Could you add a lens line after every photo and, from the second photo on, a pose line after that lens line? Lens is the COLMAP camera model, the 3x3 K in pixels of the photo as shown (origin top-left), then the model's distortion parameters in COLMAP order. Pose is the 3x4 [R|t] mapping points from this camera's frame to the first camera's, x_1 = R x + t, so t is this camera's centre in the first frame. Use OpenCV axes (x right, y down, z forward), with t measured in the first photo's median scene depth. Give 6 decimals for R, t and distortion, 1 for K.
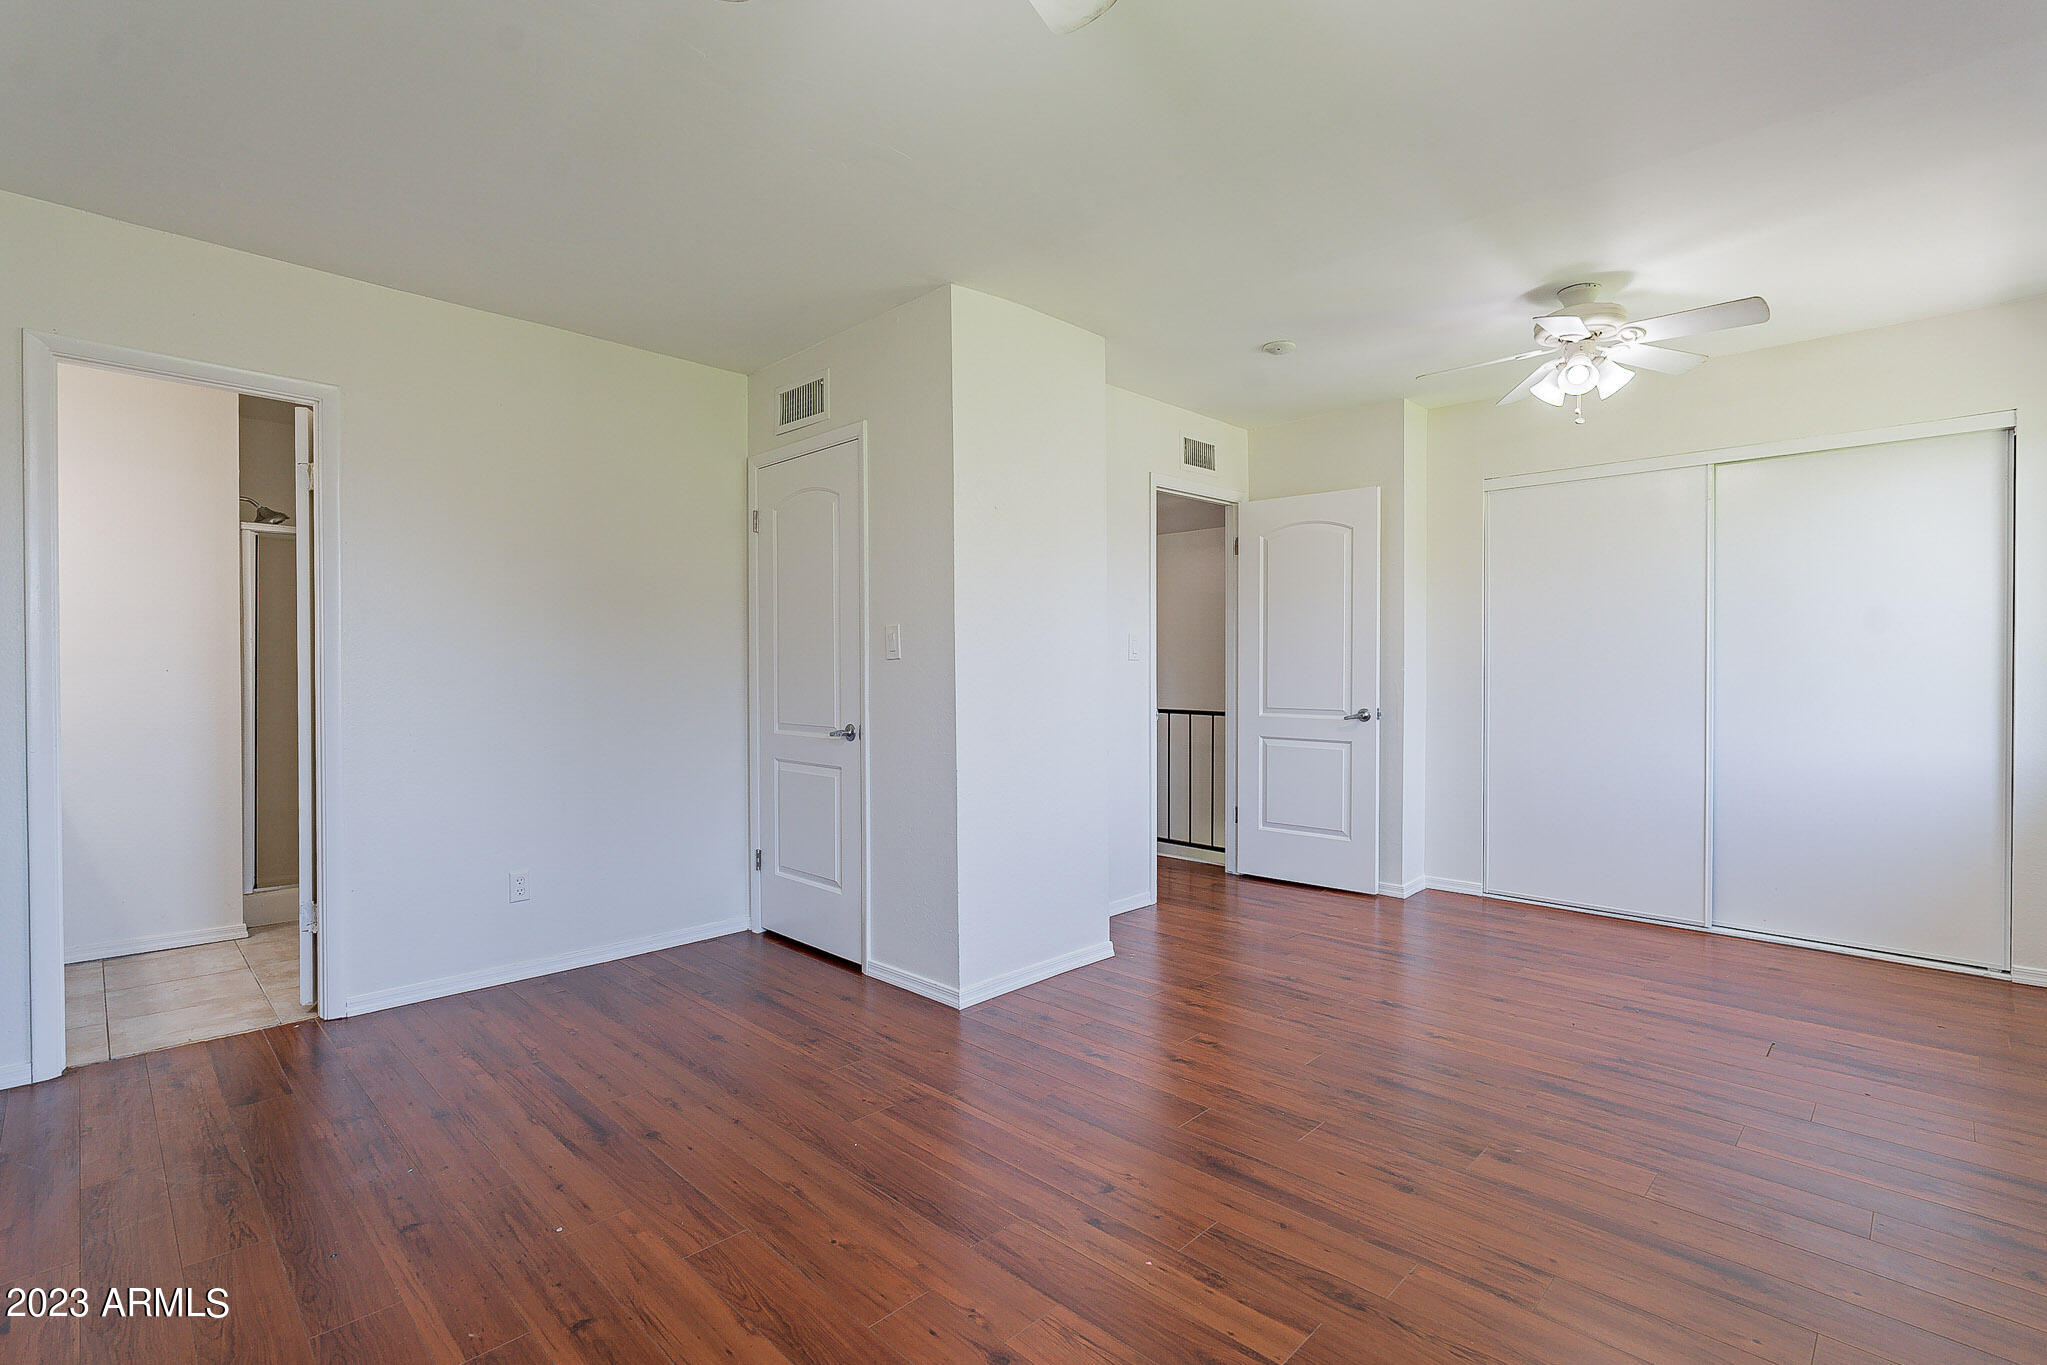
lens RADIAL K [[943.2, 0, 1023.4], [0, 943.2, 676.5], [0, 0, 1]] dist [0.005476, 0.000659]
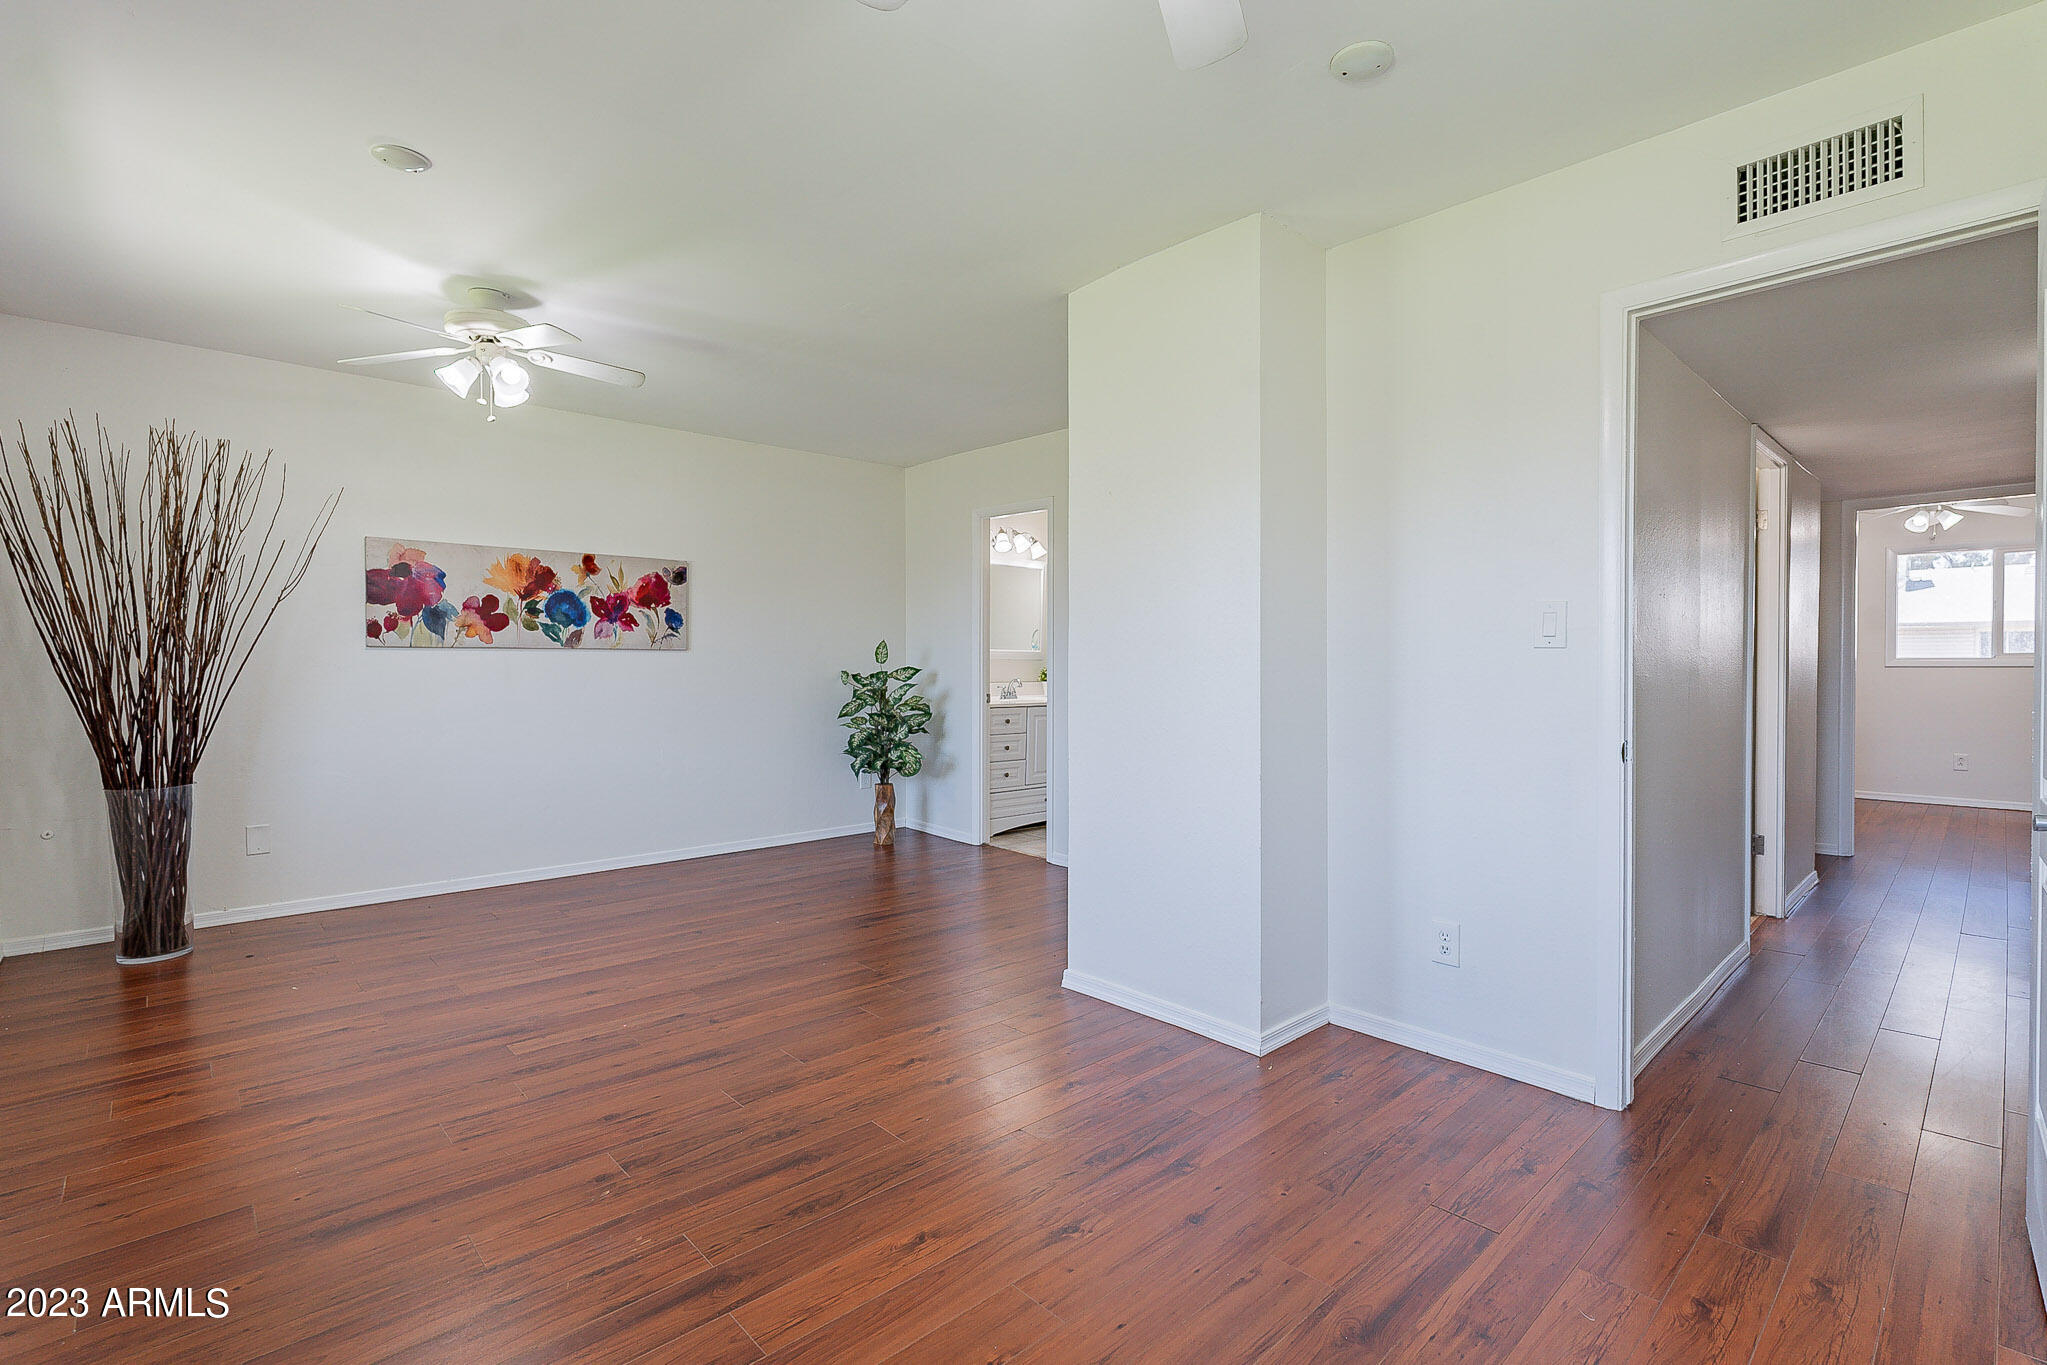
lens RADIAL K [[943.2, 0, 1024.6], [0, 943.2, 681.7], [0, 0, 1]] dist [0.005476, 0.000659]
pose [[-0.052403, 0.025194, -0.998308, 1.438453], [-0.008647, 0.999633, 0.025681, -0.021593], [0.998589, 0.009978, -0.052166, 1.481067]]
